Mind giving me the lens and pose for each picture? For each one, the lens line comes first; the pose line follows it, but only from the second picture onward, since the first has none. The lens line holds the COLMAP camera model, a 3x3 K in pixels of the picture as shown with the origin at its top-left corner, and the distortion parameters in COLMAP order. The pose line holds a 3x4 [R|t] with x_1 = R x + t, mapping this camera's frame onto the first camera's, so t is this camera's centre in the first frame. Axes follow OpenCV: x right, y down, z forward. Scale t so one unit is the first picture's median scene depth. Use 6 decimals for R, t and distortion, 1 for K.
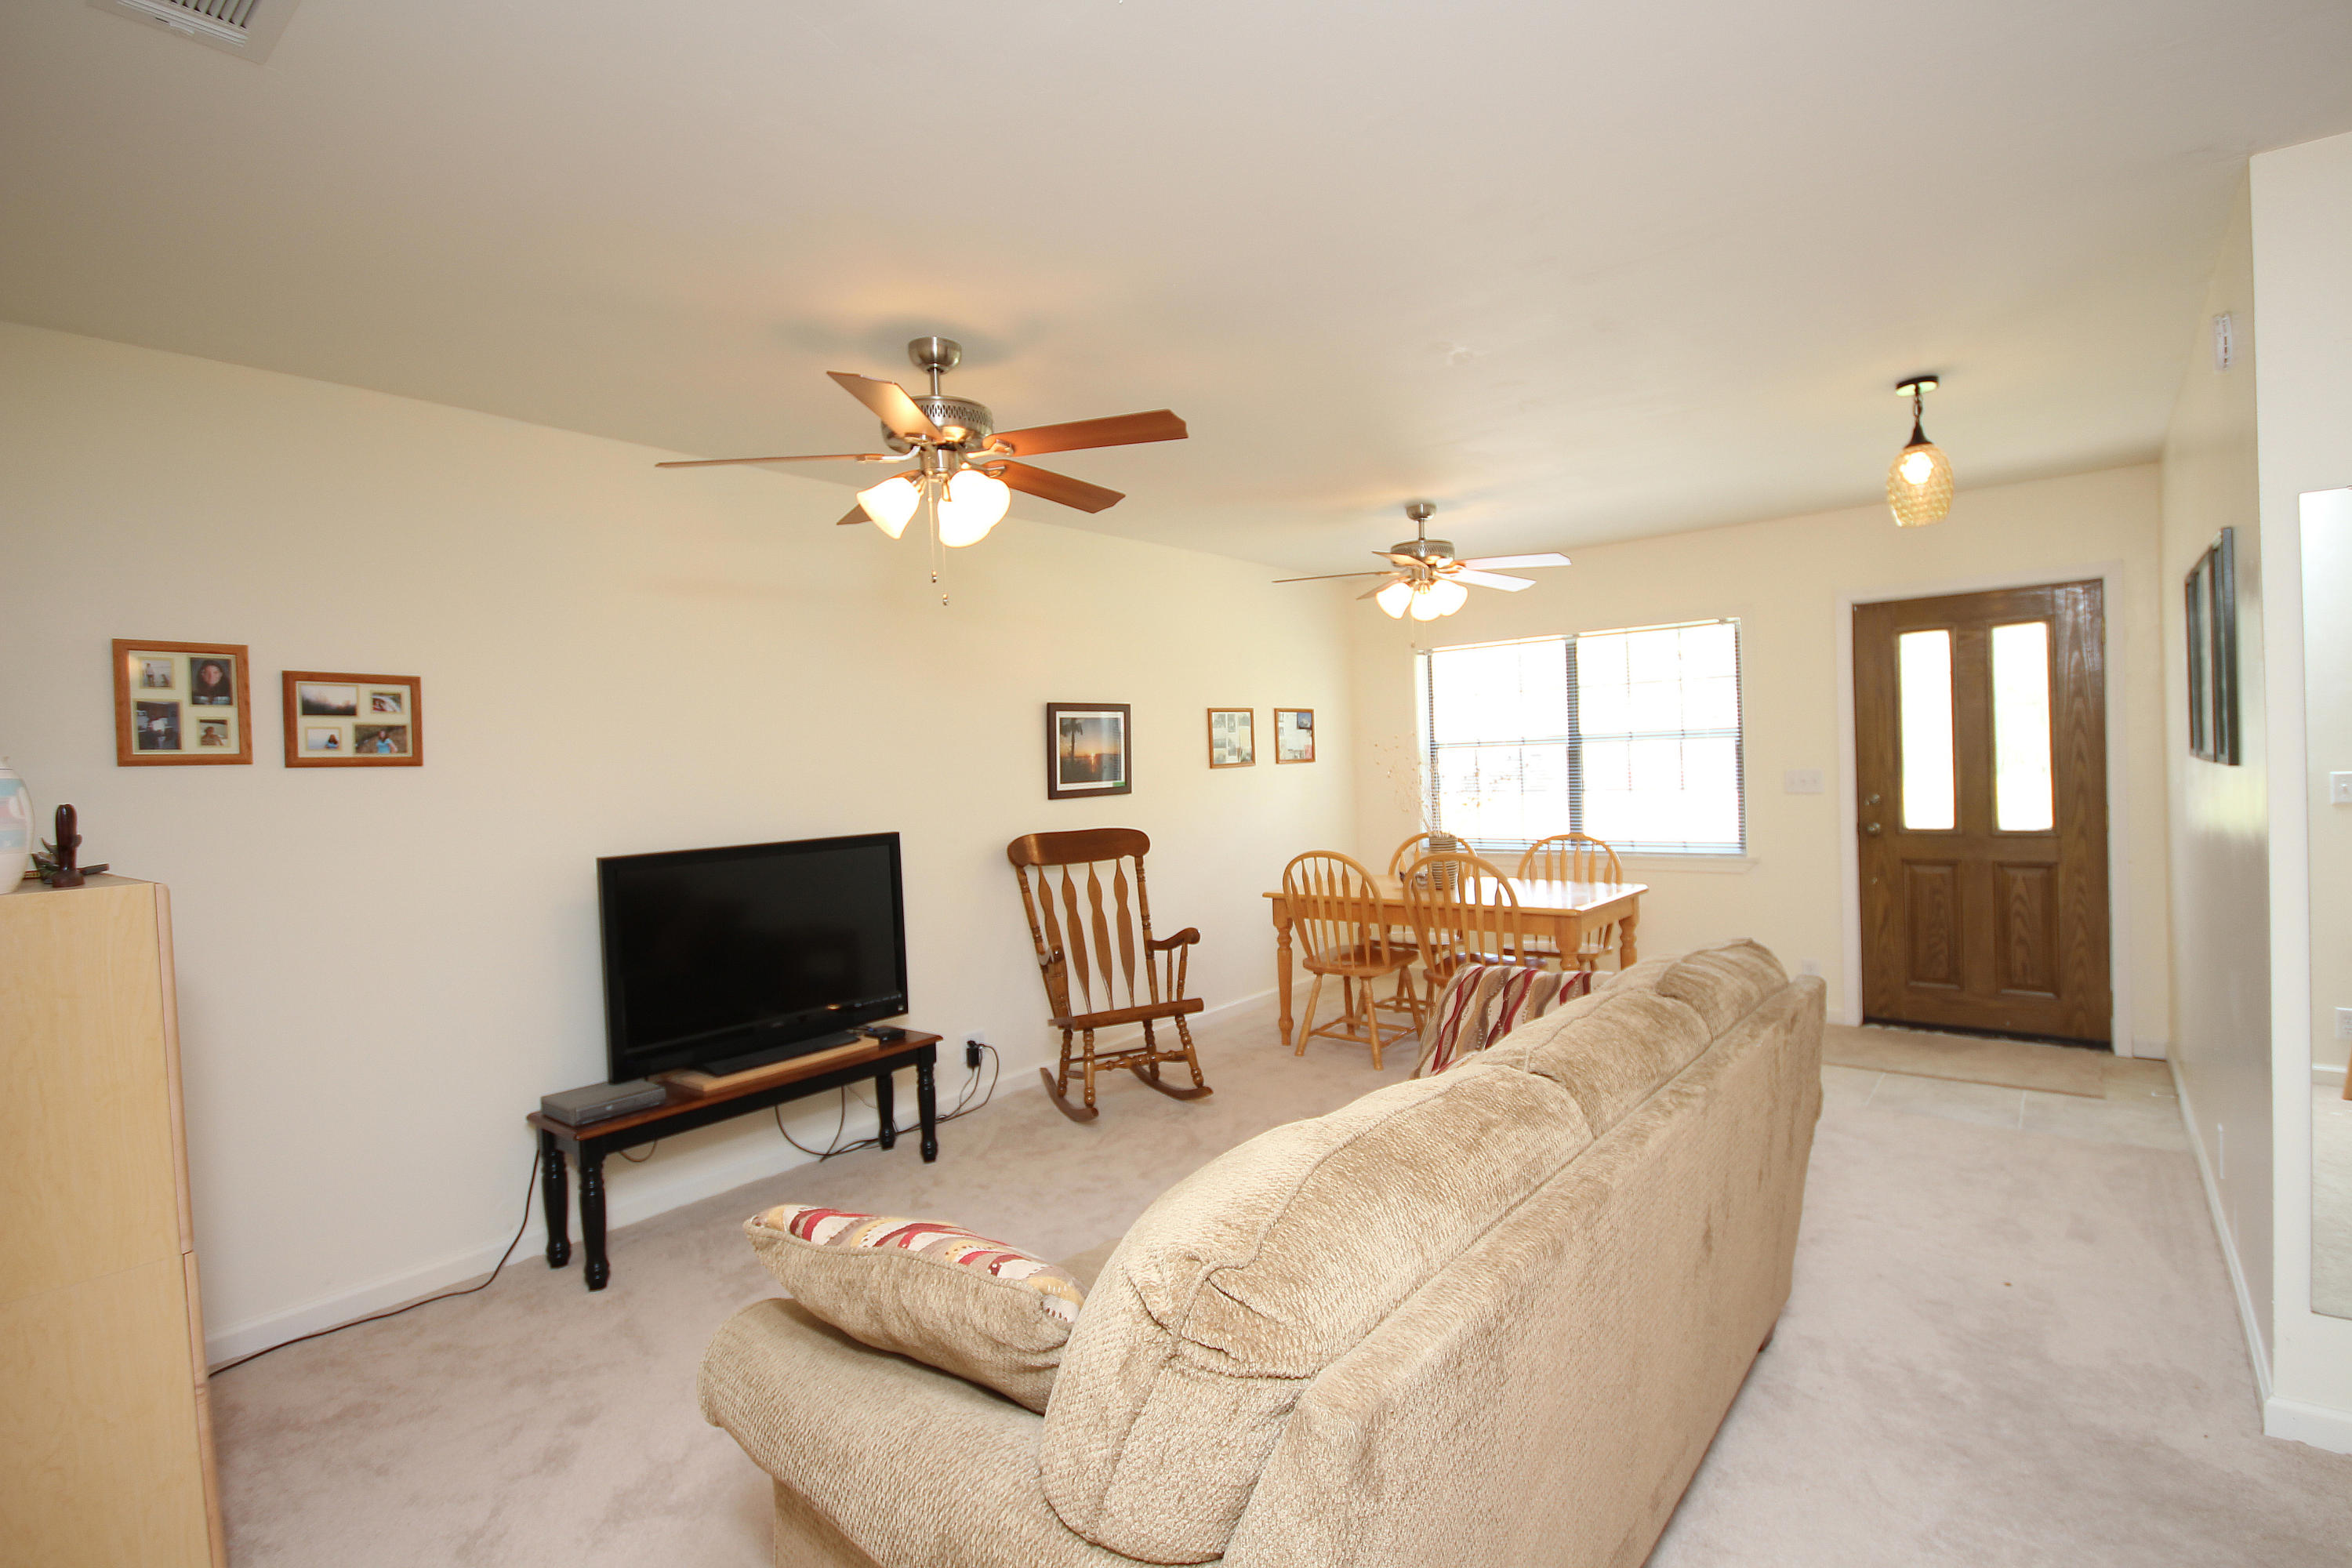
lens RADIAL K [[1096.2, 0, 1177.0], [0, 1096.2, 773.5], [0, 0, 1]] dist [-0.001866, -0.000686]
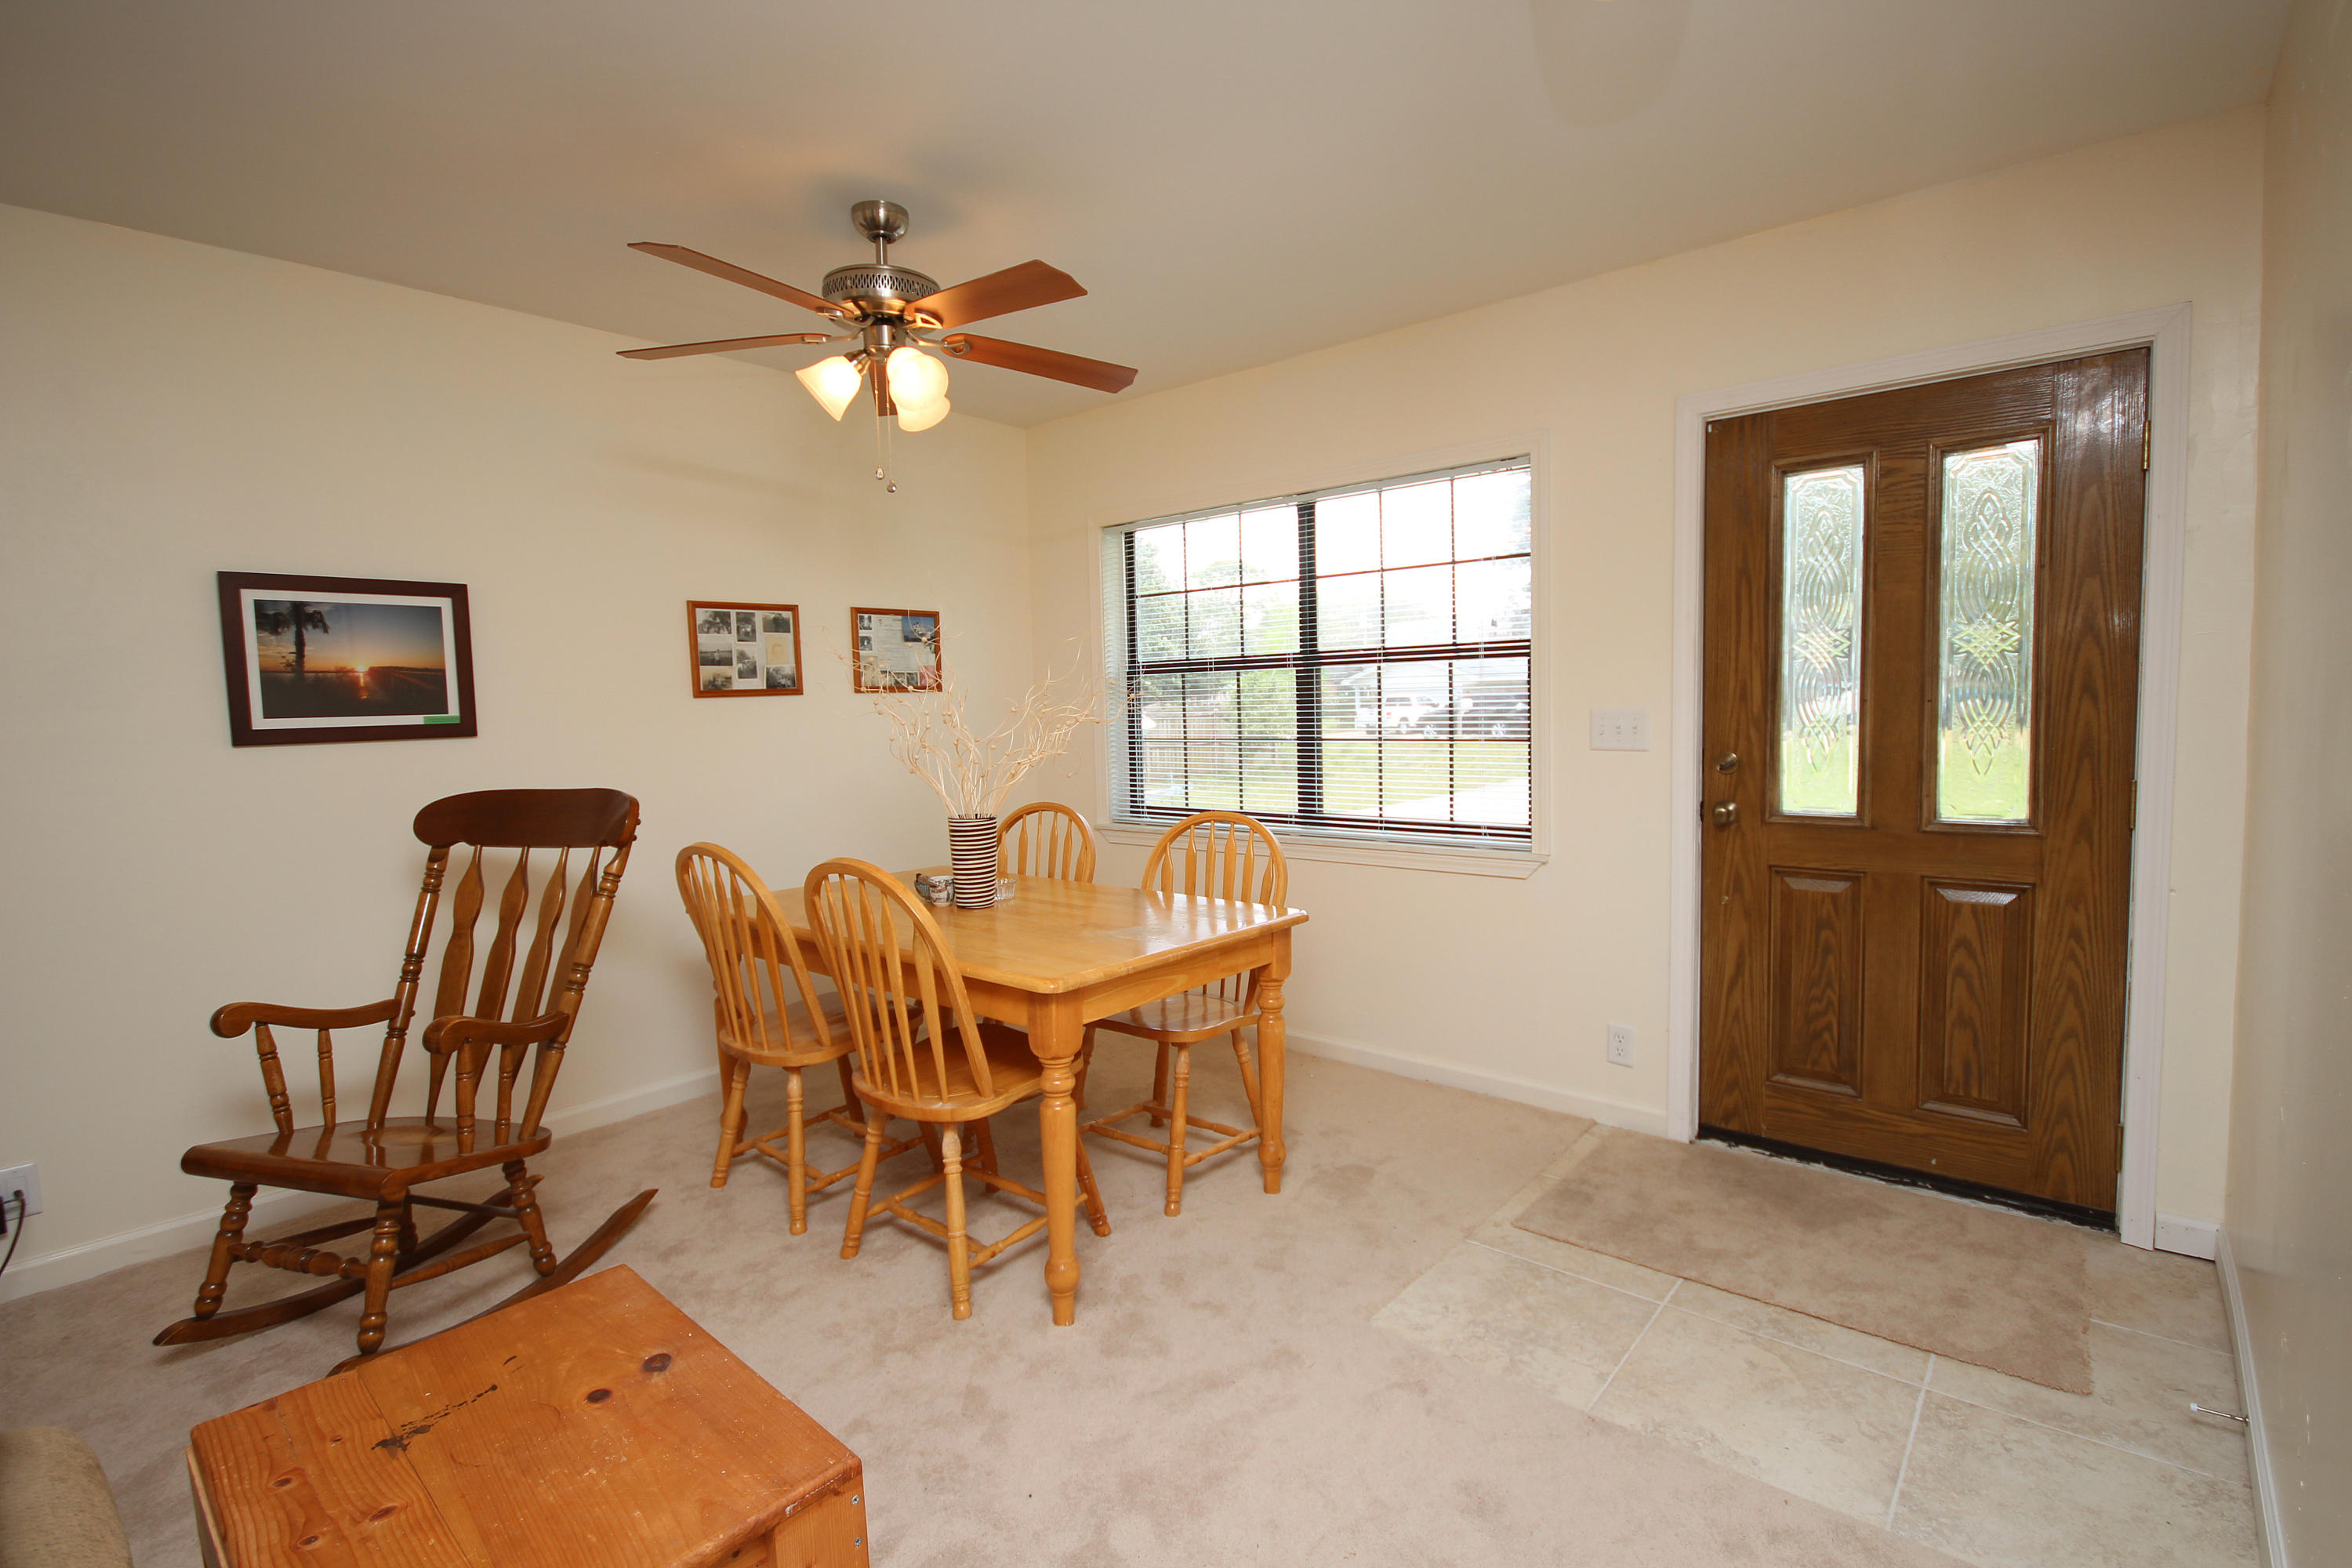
lens RADIAL K [[1096.2, 0, 1181.9], [0, 1096.2, 772.4], [0, 0, 1]] dist [-0.001866, -0.000686]
pose [[0.999872, 0.011566, -0.011097, 0.363276], [-0.010938, 0.998423, 0.055070, 0.000605], [0.011716, -0.054942, 0.998421, 0.428515]]
